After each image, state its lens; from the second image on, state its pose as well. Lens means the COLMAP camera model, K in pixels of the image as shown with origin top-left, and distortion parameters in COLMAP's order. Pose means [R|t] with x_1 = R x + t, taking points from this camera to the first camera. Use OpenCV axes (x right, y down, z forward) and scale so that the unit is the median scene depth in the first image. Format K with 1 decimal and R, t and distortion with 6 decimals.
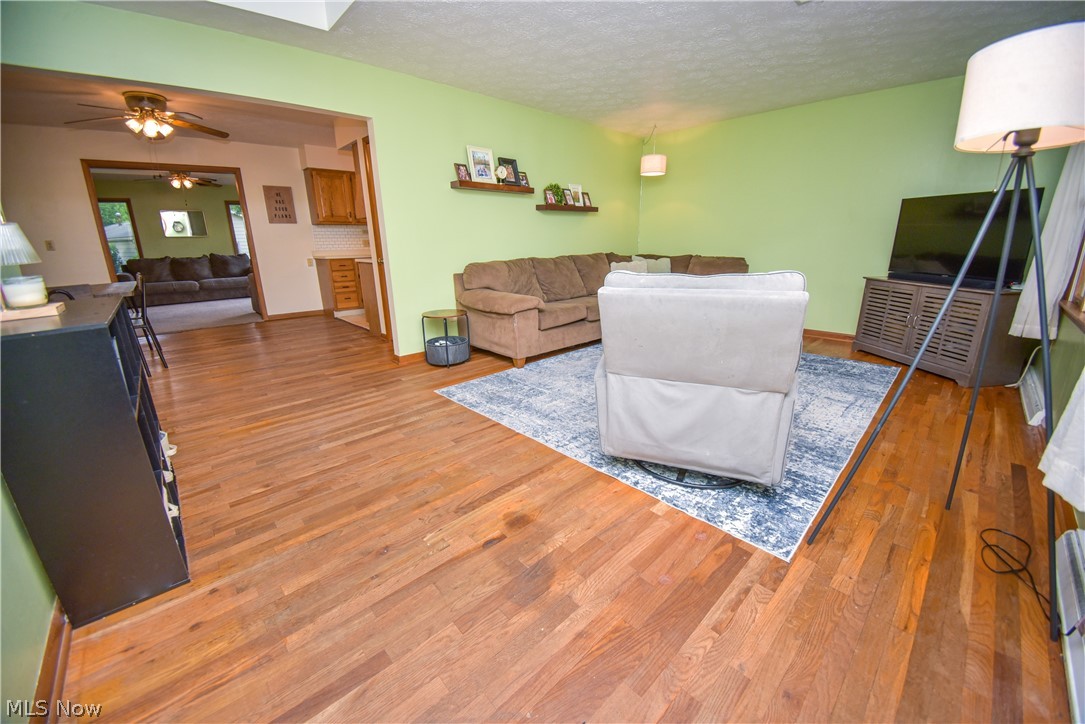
lens RADIAL K [[412.0, 0, 540.7], [0, 412.0, 357.4], [0, 0, 1]] dist [0.001427, -0.015690]
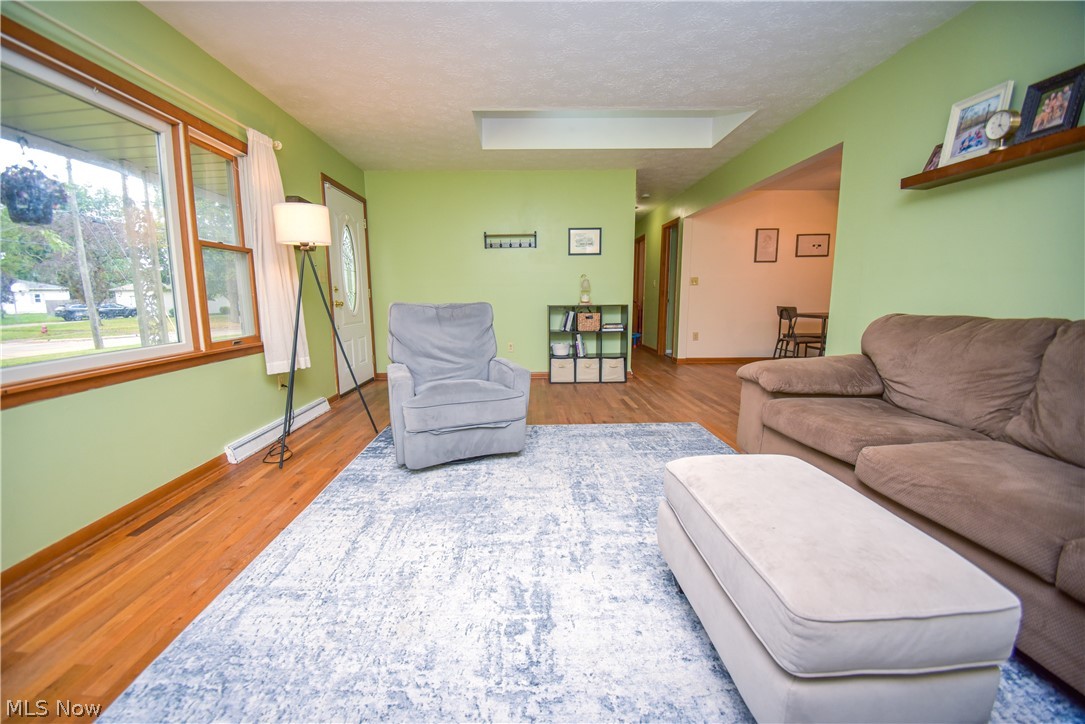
lens RADIAL K [[412.0, 0, 540.7], [0, 412.0, 357.4], [0, 0, 1]] dist [0.001427, -0.015690]
pose [[-0.658524, 0.132077, -0.740879, 0.645251], [-0.184460, 0.926119, 0.329055, -0.293231], [0.729603, 0.353353, -0.585509, 1.080525]]
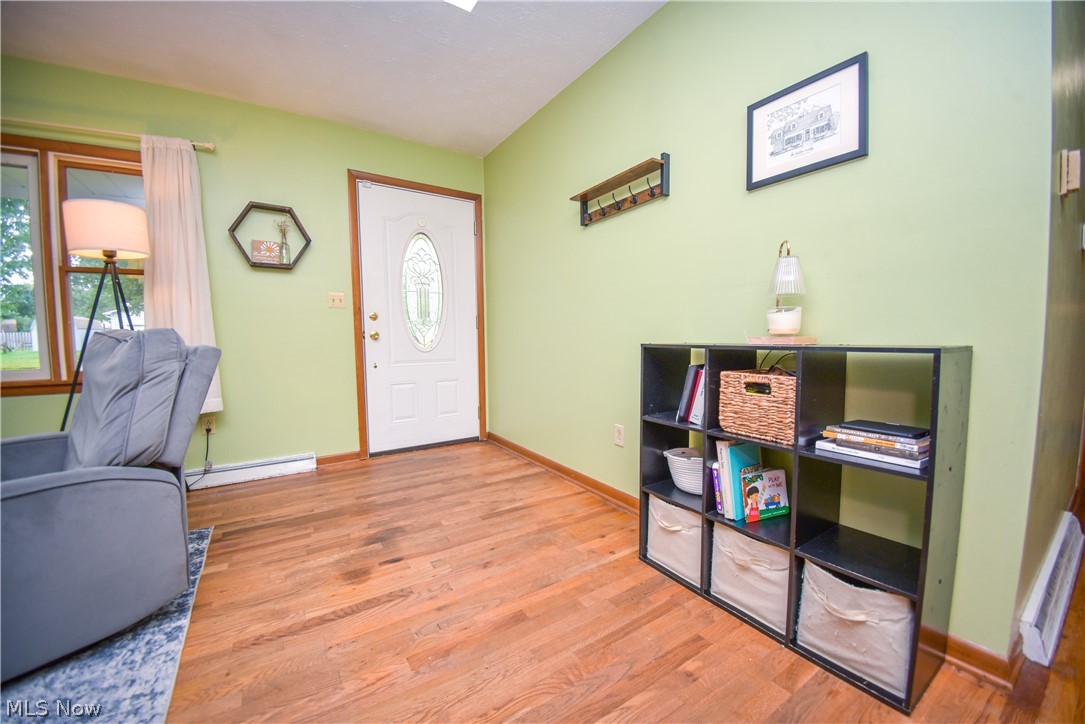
lens RADIAL K [[412.0, 0, 540.7], [0, 412.0, 357.4], [0, 0, 1]] dist [0.001427, -0.015690]
pose [[-0.985144, 0.014970, 0.171077, -0.295421], [0.070103, 0.944466, 0.321044, -0.166659], [-0.156770, 0.328268, -0.931485, 0.748000]]
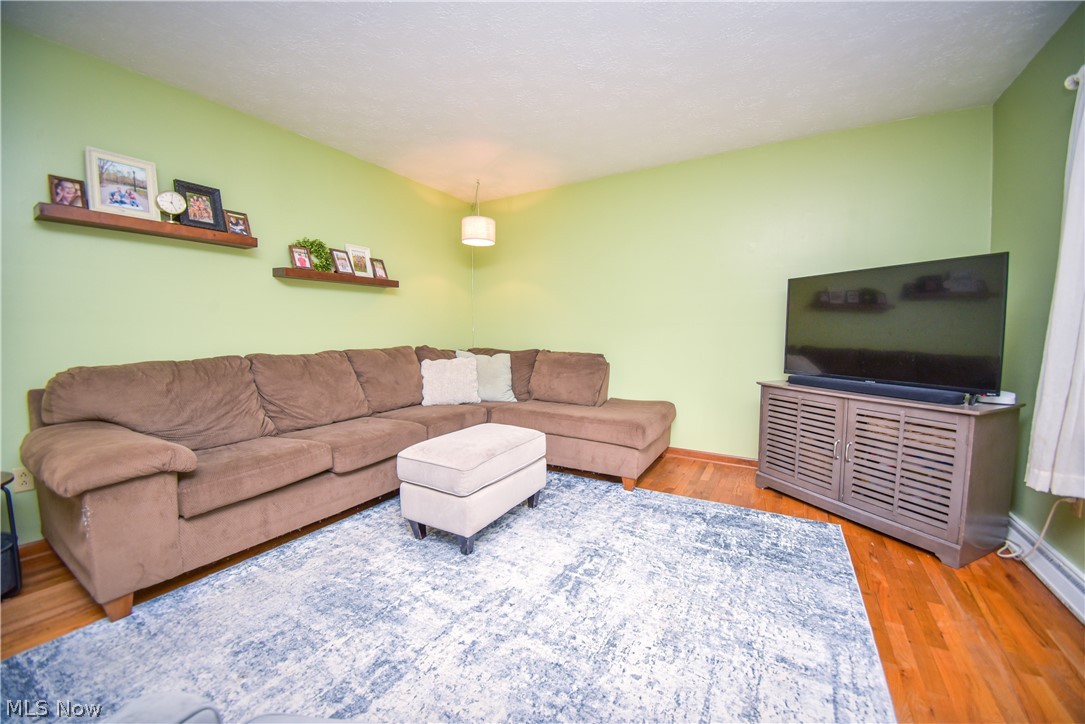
lens RADIAL K [[412.0, 0, 540.7], [0, 412.0, 357.4], [0, 0, 1]] dist [0.001427, -0.015690]
pose [[0.961485, -0.001518, 0.274854, 0.248390], [0.059833, 0.977159, -0.203911, -0.123555], [-0.268266, 0.212503, 0.939615, 0.452917]]
